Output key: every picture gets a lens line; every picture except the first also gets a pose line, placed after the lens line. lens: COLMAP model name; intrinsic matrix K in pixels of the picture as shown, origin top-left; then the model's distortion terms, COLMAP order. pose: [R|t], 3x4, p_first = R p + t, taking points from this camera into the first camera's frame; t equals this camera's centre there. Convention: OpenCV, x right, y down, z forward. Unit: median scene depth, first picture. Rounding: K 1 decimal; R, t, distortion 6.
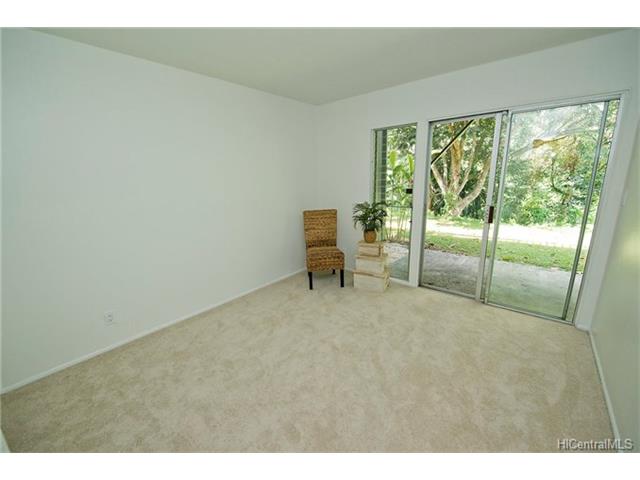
lens RADIAL K [[258.7, 0, 319.4], [0, 258.7, 241.1], [0, 0, 1]] dist [-0.001372, -0.000126]
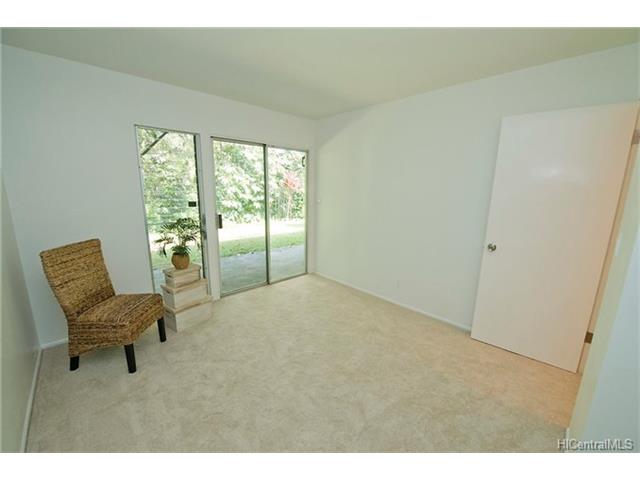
lens RADIAL K [[258.7, 0, 319.3], [0, 258.7, 239.5], [0, 0, 1]] dist [-0.001372, -0.000126]
pose [[0.092567, -0.176541, 0.979931, -0.537670], [0.200831, 0.967240, 0.155284, -0.121491], [-0.975243, 0.182426, 0.124990, 0.459037]]
